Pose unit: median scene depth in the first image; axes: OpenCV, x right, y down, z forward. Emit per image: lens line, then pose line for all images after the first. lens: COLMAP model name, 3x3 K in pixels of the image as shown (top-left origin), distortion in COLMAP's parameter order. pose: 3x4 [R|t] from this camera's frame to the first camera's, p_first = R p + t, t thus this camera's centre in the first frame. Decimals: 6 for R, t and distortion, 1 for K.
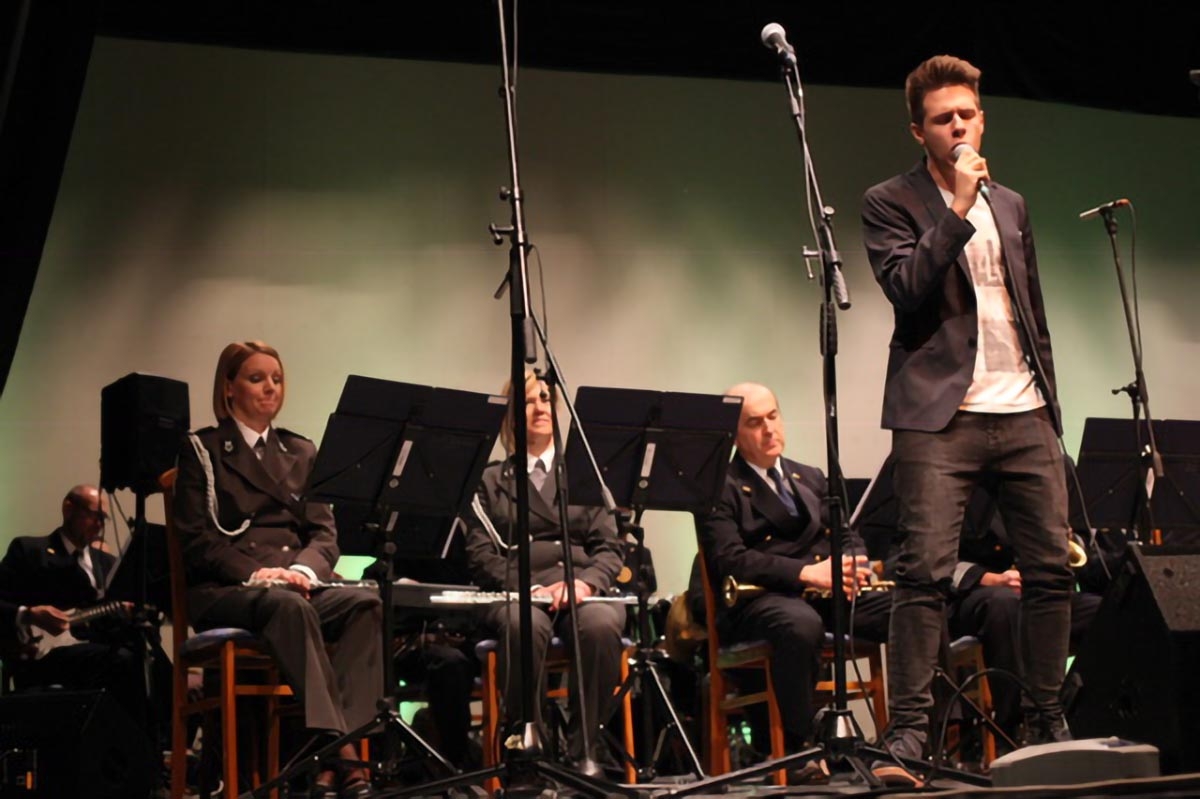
lens RADIAL K [[1827.3, 0, 600.0], [0, 1827.3, 399.5], [0, 0, 1]] dist [-0.114101, 0.109581]
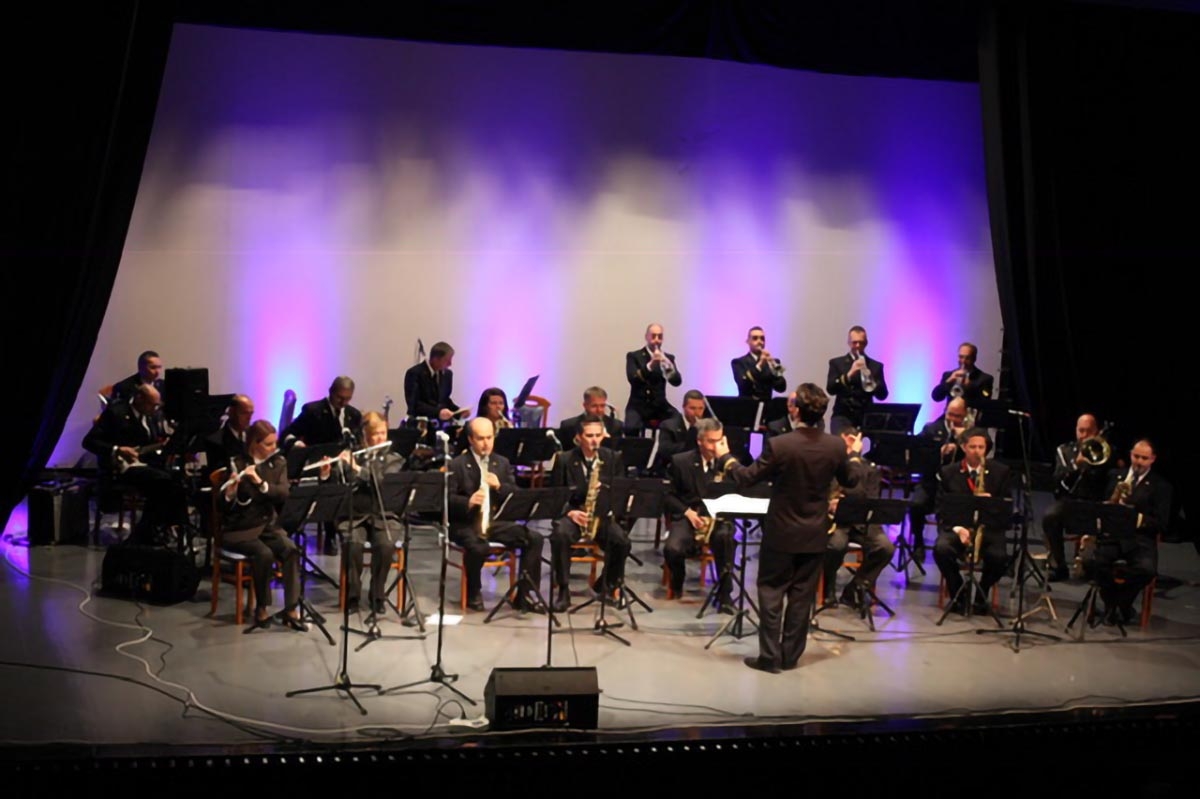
lens RADIAL K [[1716.4, 0, 600.0], [0, 1716.4, 399.5], [0, 0, 1]] dist [-0.144459, 0.108539]
pose [[0.995707, 0.060868, 0.069737, 0.067154], [-0.078264, 0.955878, 0.283147, -0.478905], [-0.049425, -0.287389, 0.956538, -0.731725]]
